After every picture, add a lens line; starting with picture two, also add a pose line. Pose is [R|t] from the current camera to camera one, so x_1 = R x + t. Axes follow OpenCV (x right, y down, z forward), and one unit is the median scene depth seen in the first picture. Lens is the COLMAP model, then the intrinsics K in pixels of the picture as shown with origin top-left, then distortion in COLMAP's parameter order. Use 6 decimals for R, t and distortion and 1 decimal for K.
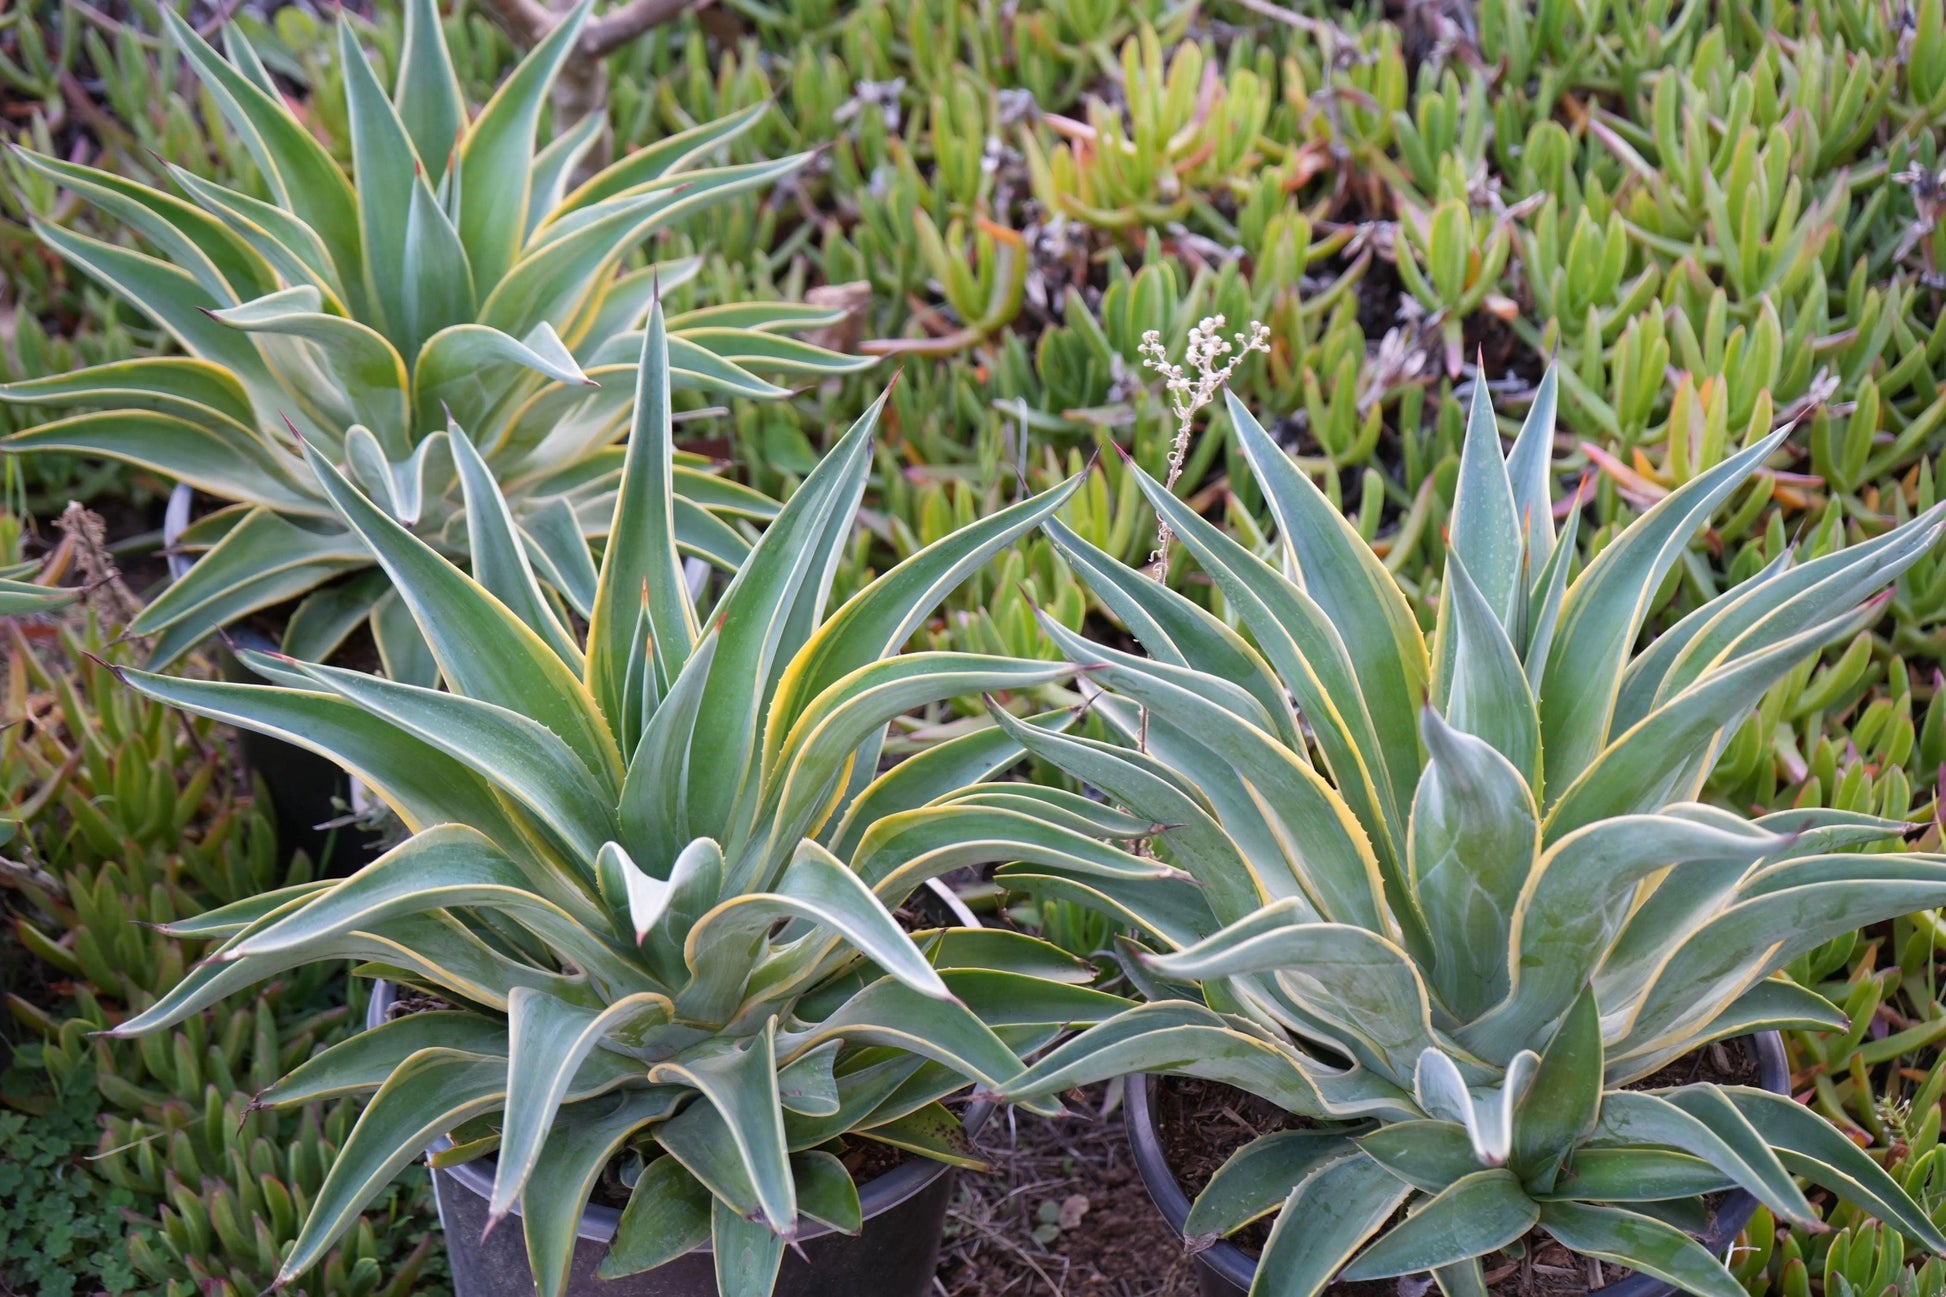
lens RADIAL K [[2908.9, 0, 973.0], [0, 2908.9, 648.5], [0, 0, 1]] dist [0.004322, 0.025324]
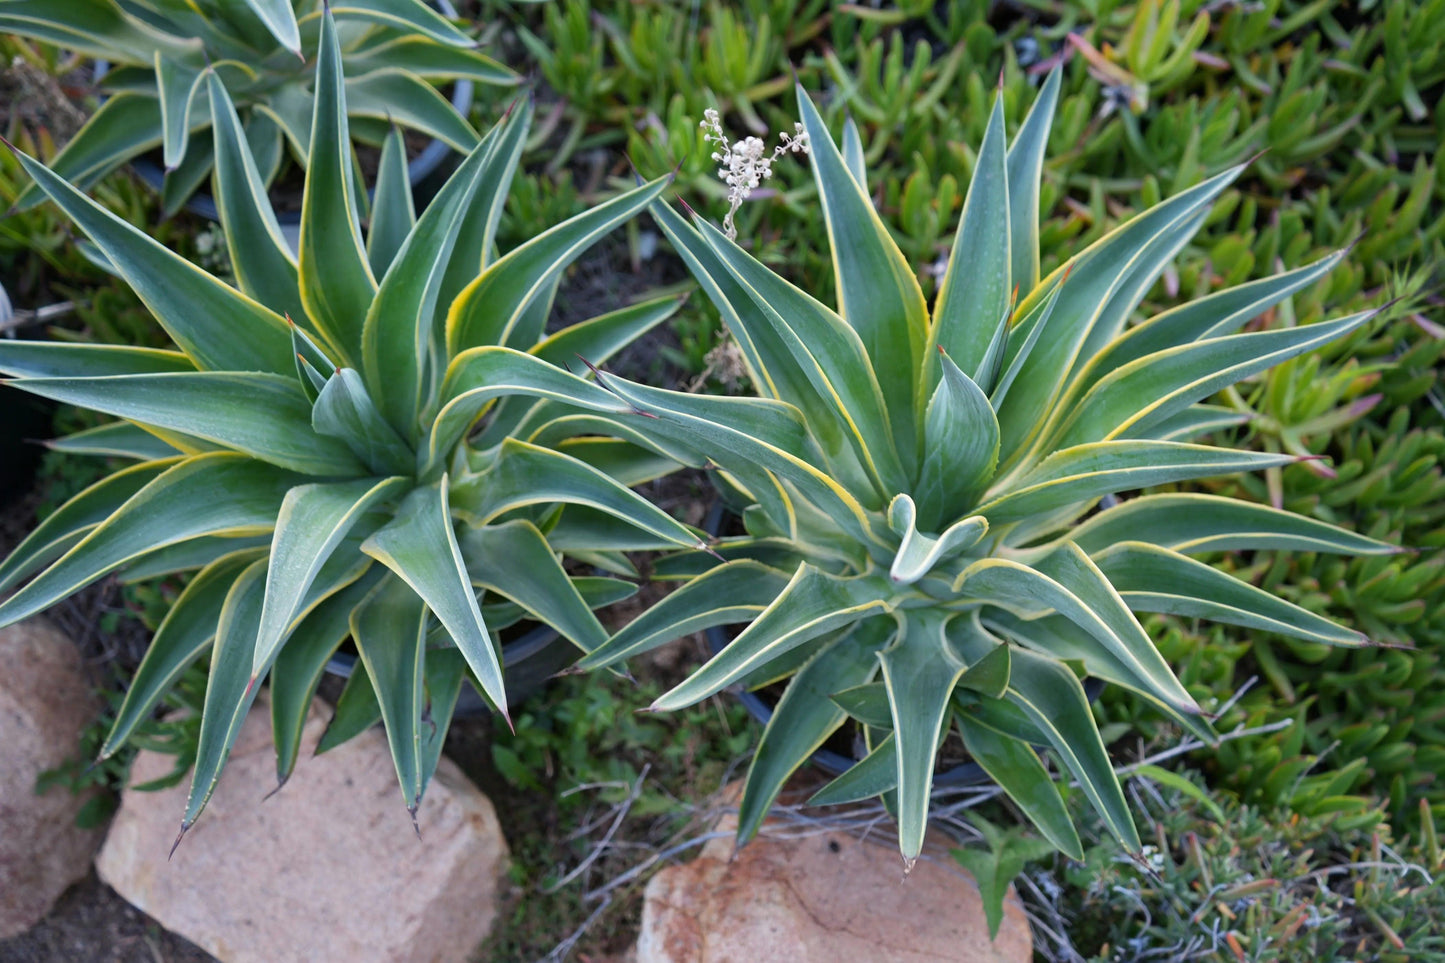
lens RADIAL K [[1165.6, 0, 722.5], [0, 1165.6, 481.5], [0, 0, 1]] dist [-0.005960, 0.004806]
pose [[0.998497, 0.052631, -0.015263, 0.052854], [-0.039339, 0.882326, 0.468992, -0.128192], [0.038150, -0.467687, 0.883070, 0.347575]]
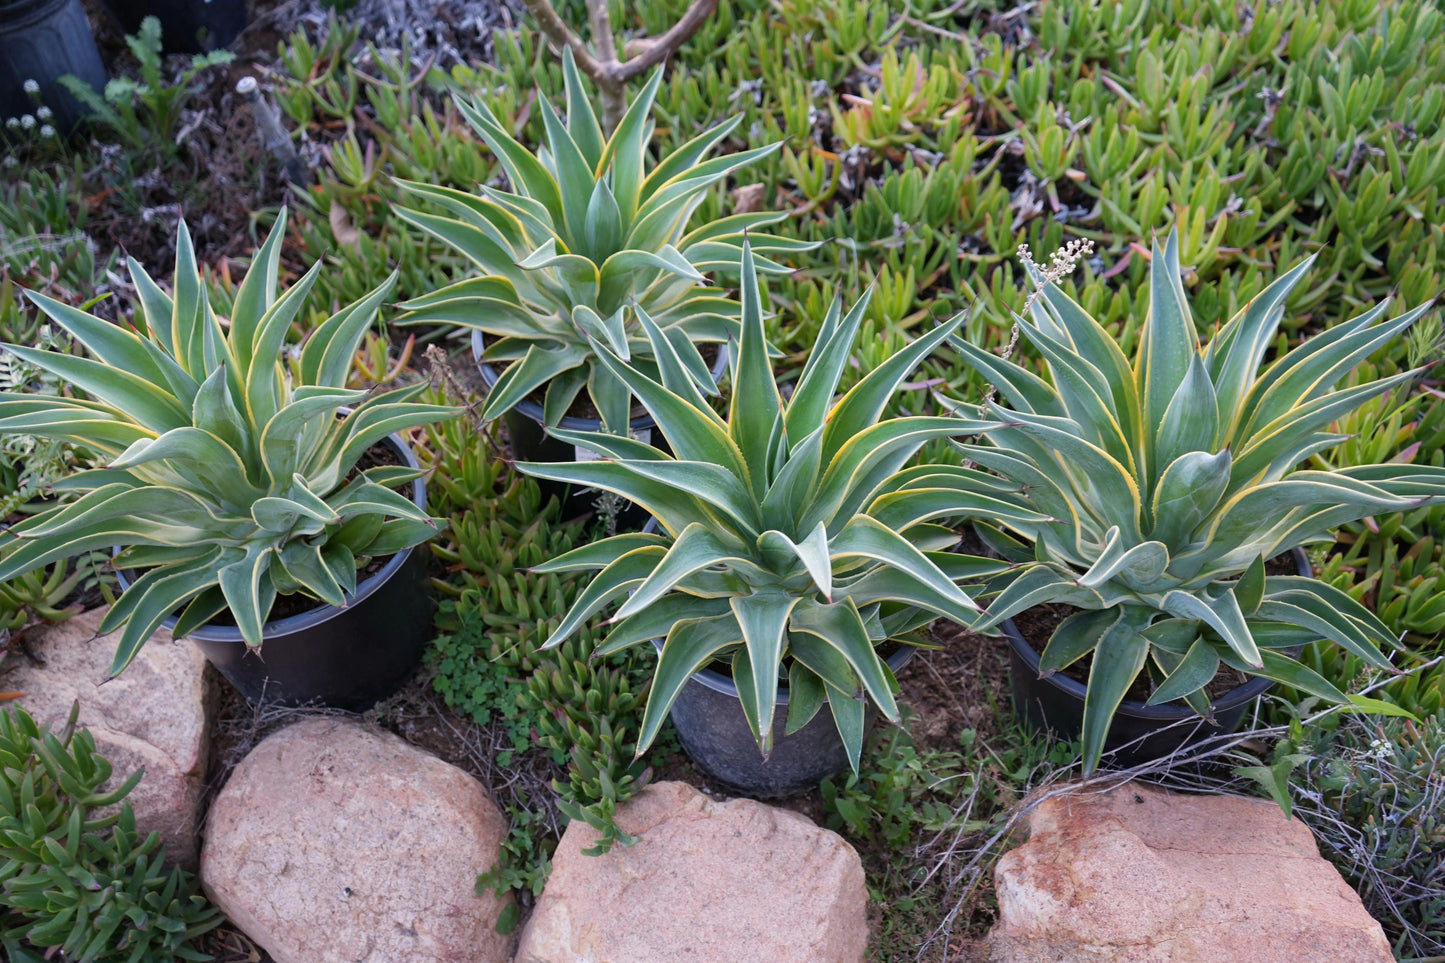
lens RADIAL K [[1165.6, 0, 722.5], [0, 1165.6, 481.5], [0, 0, 1]] dist [-0.005960, 0.004806]
pose [[0.995307, -0.093428, 0.025205, -0.114235], [0.087412, 0.979779, 0.179981, -0.073301], [-0.041511, -0.176933, 0.983347, 0.139452]]
